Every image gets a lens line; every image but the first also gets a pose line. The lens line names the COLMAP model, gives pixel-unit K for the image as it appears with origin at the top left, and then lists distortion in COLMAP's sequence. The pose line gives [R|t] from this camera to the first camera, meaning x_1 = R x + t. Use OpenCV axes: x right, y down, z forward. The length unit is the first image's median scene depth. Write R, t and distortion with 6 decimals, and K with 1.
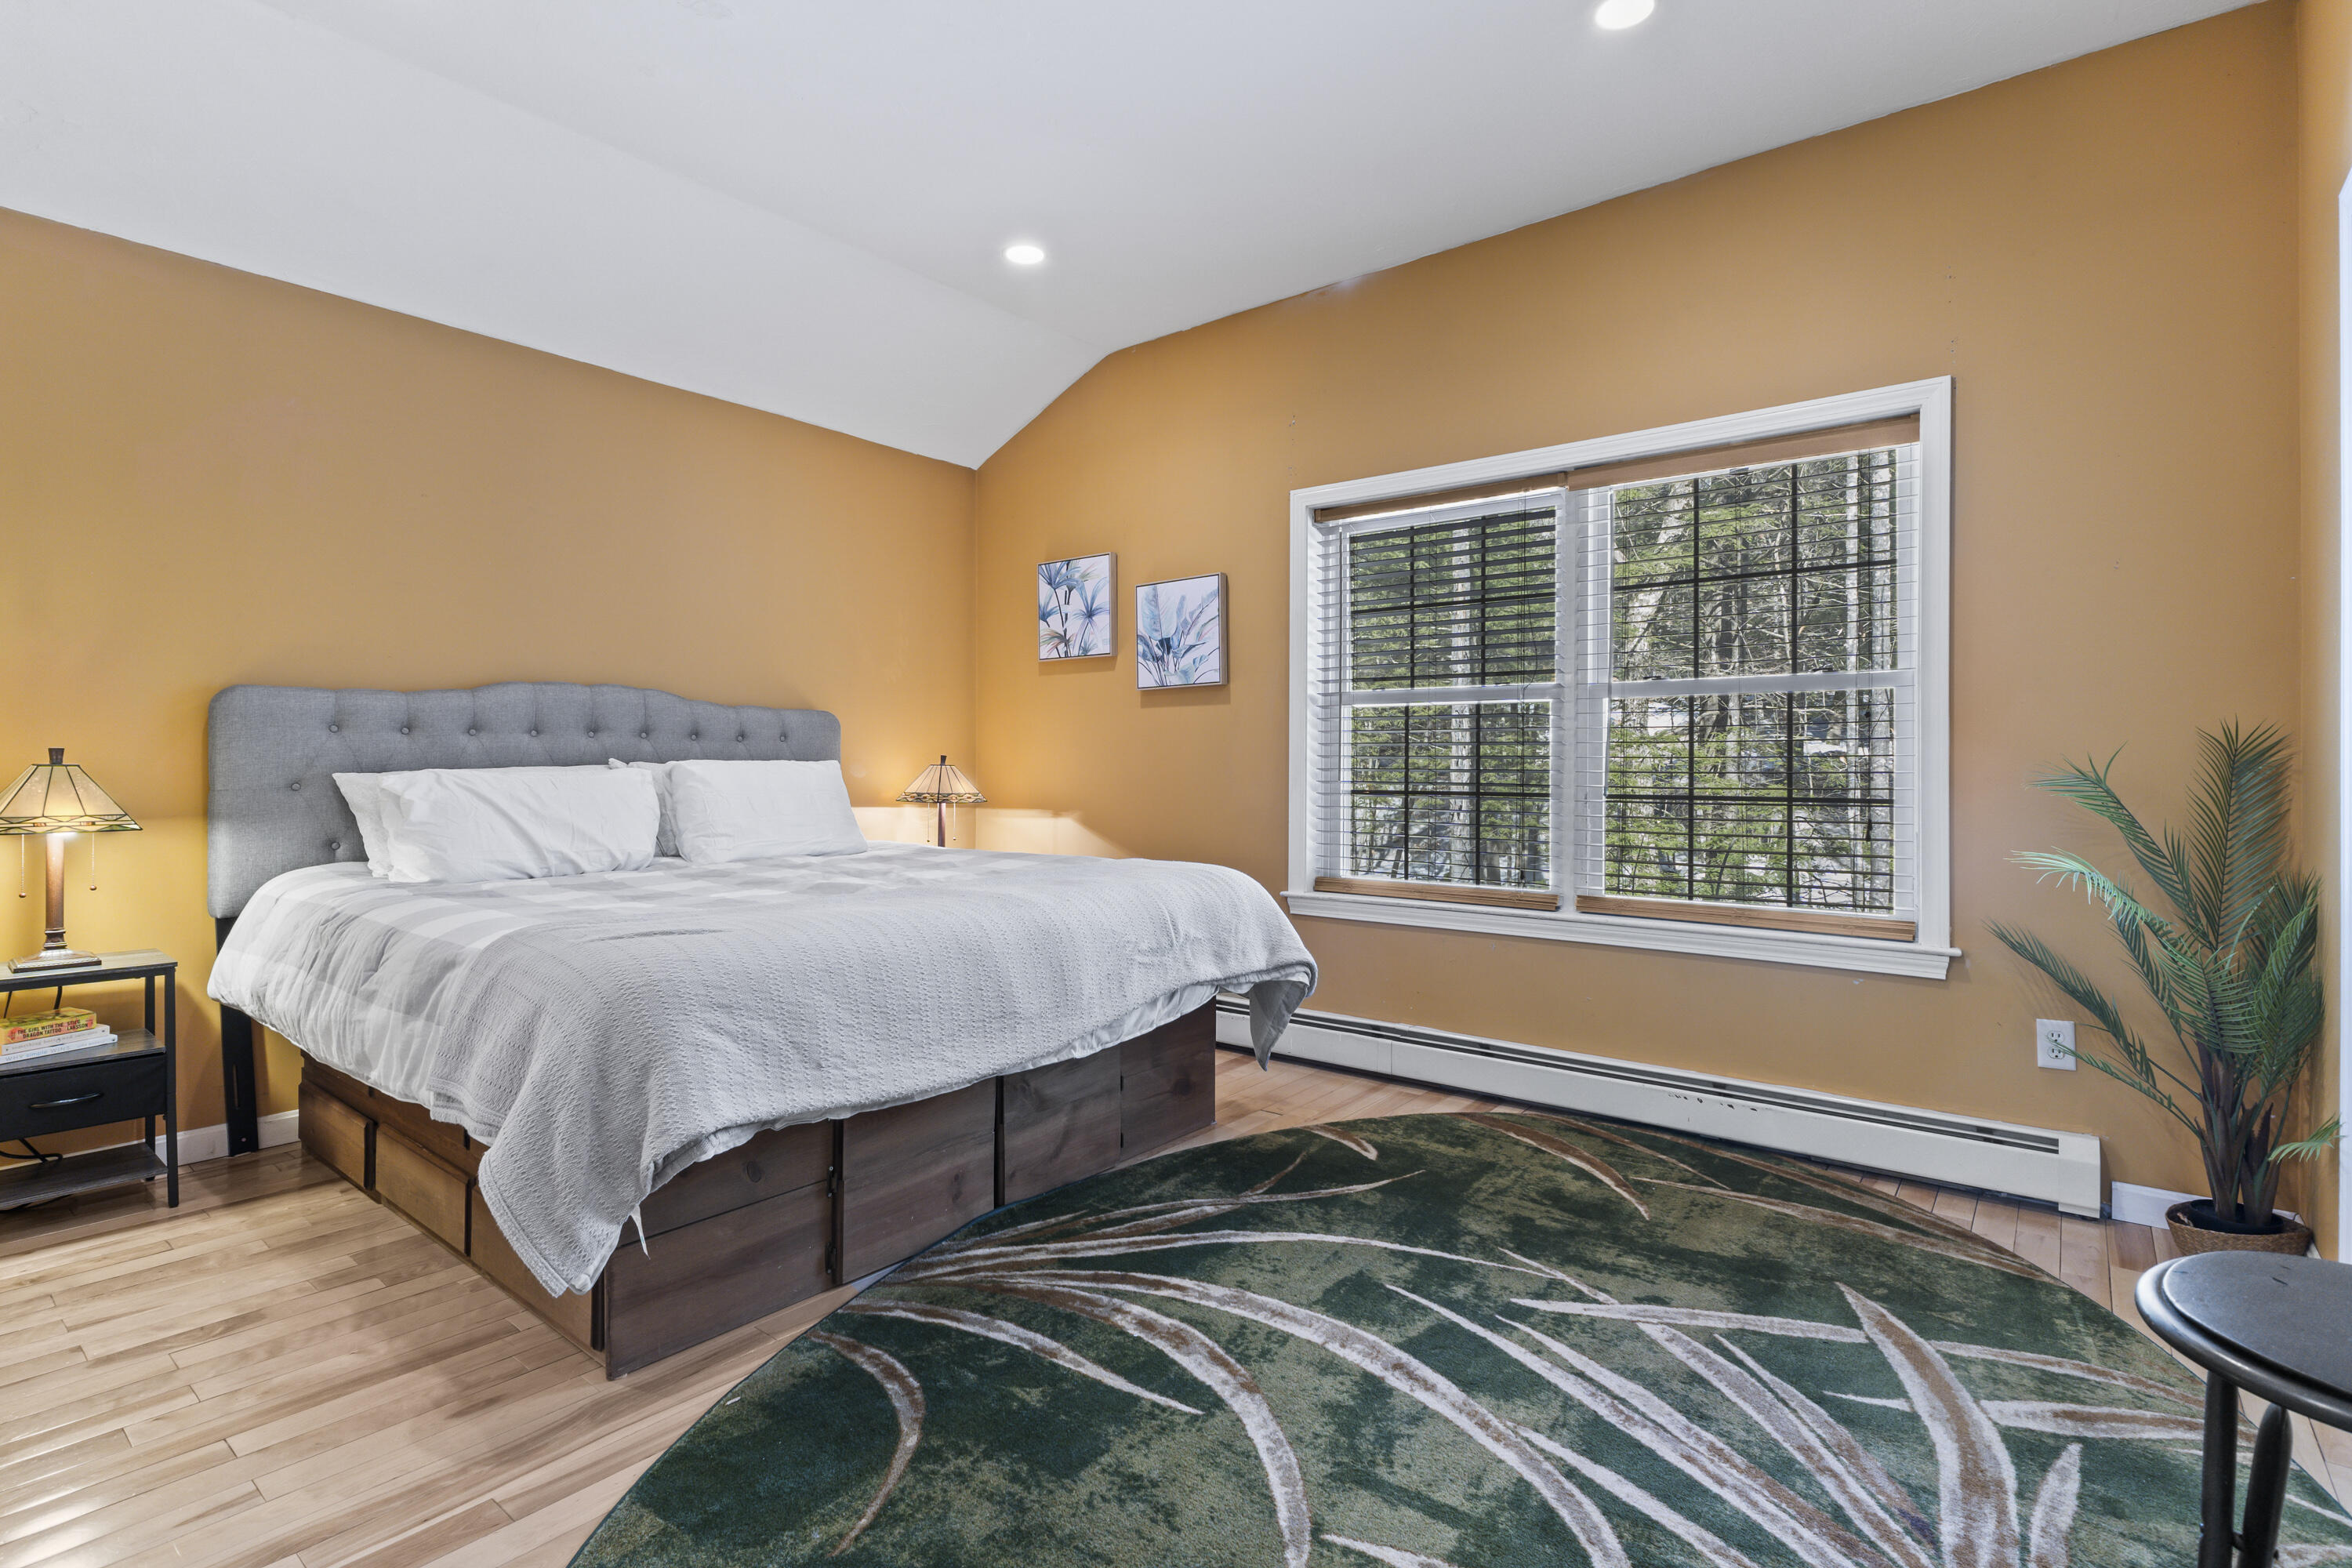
lens RADIAL K [[1123.7, 0, 1177.6], [0, 1123.7, 776.9], [0, 0, 1]] dist [-0.001528, -0.001325]
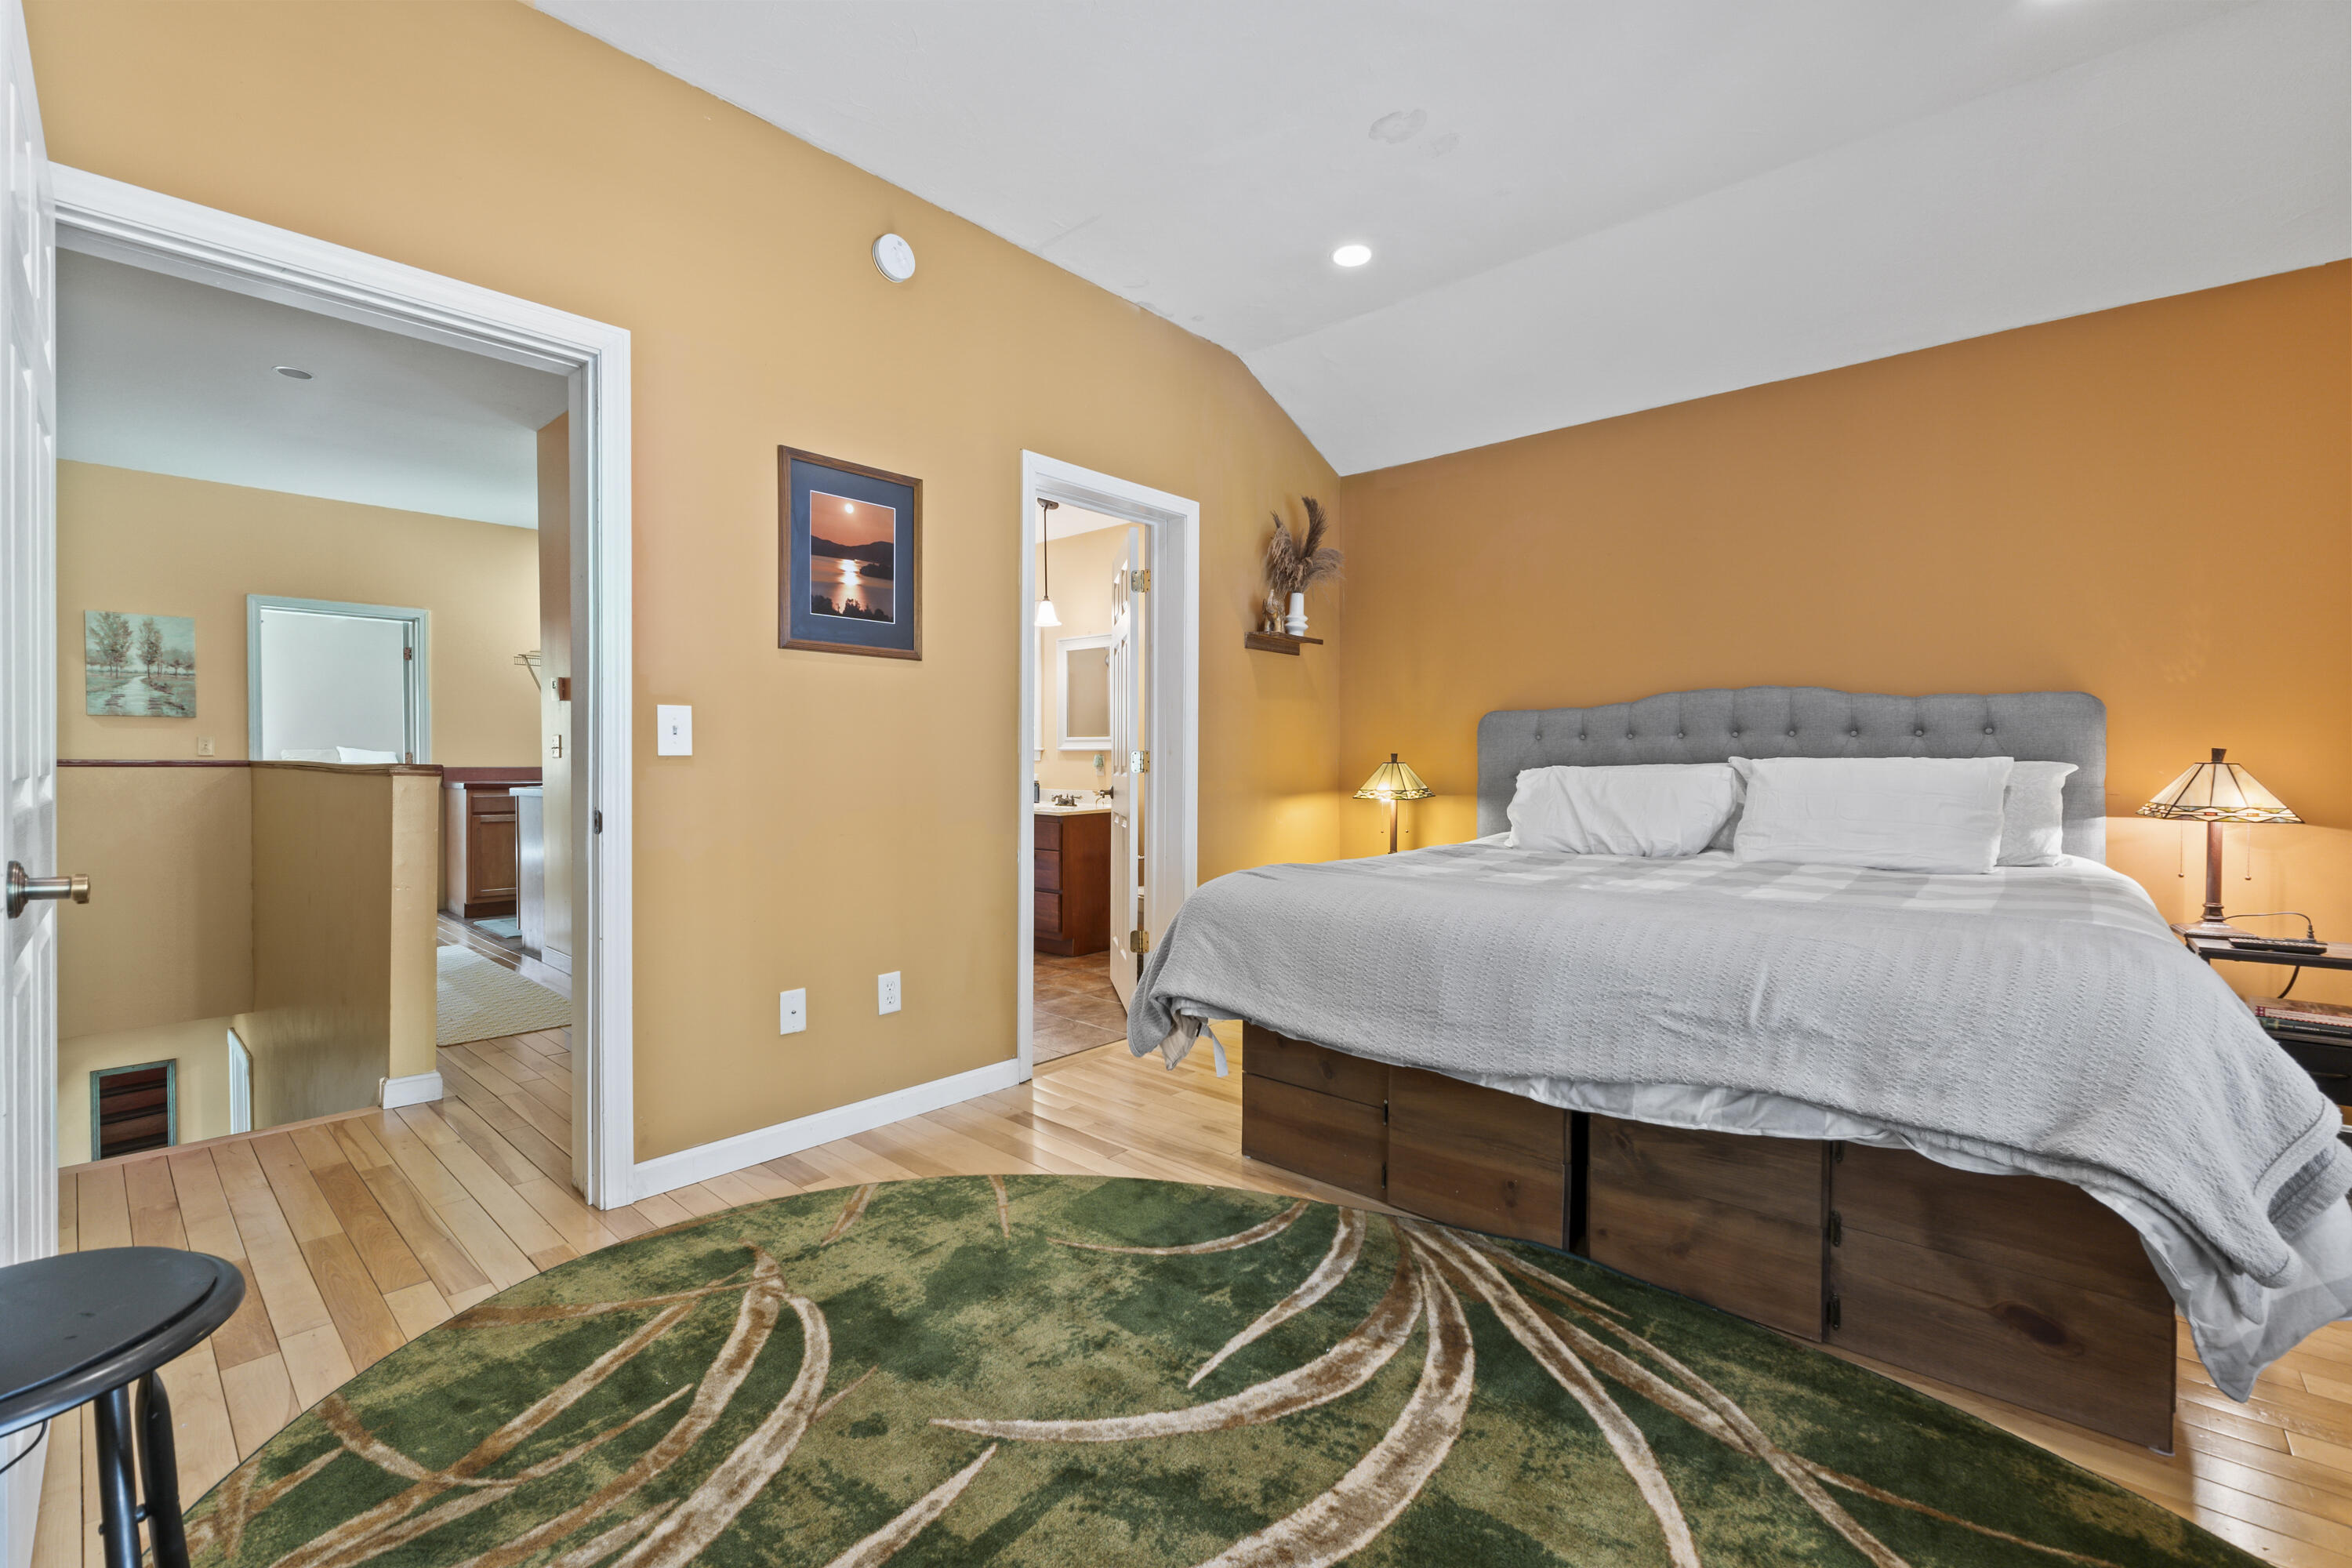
lens RADIAL K [[1004.5, 0, 1179.4], [0, 1004.5, 768.5], [0, 0, 1]] dist [0.000299, -0.000416]
pose [[-0.059342, 0.004550, -0.998227, 0.719831], [-0.009819, 0.999939, 0.005141, -0.006744], [0.998189, 0.010106, -0.059293, 0.793155]]
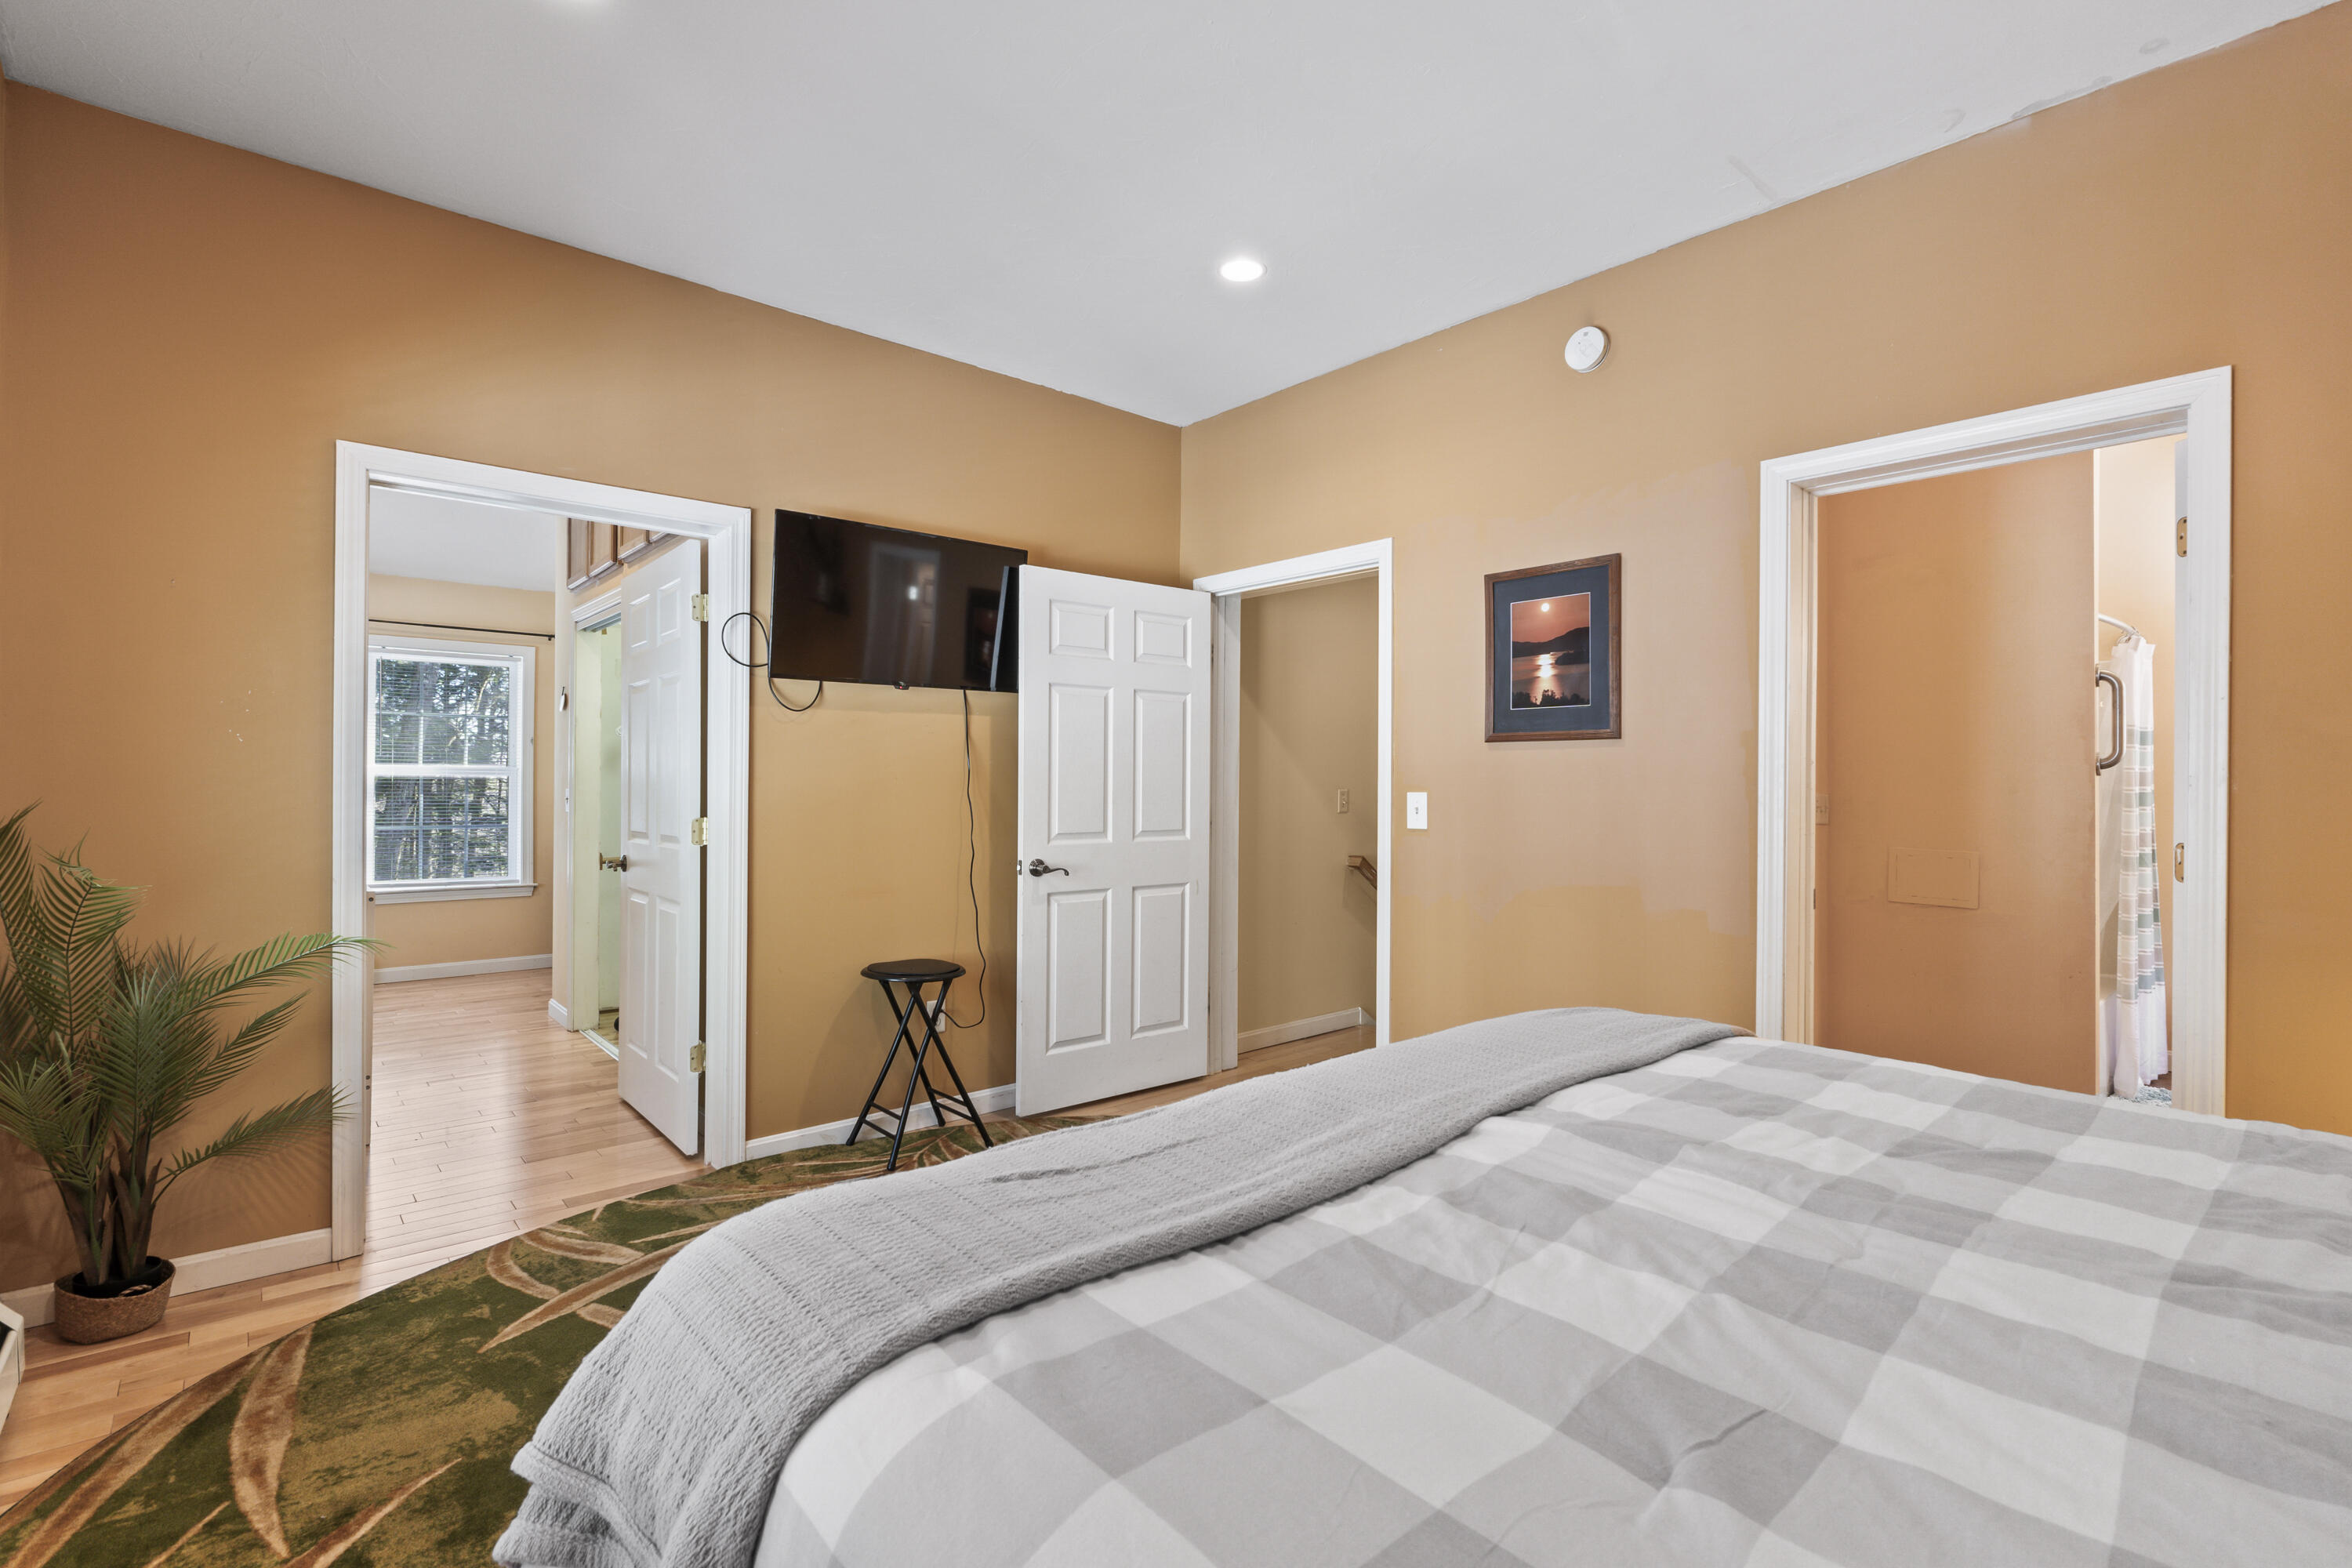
lens RADIAL K [[1060.8, 0, 1172.5], [0, 1060.8, 772.7], [0, 0, 1]] dist [0.000721, 0.000497]
pose [[-0.983372, -0.005879, 0.181509, -0.207831], [-0.006137, 0.999981, -0.000864, -0.085444], [-0.181500, -0.001964, -0.983389, 1.751098]]
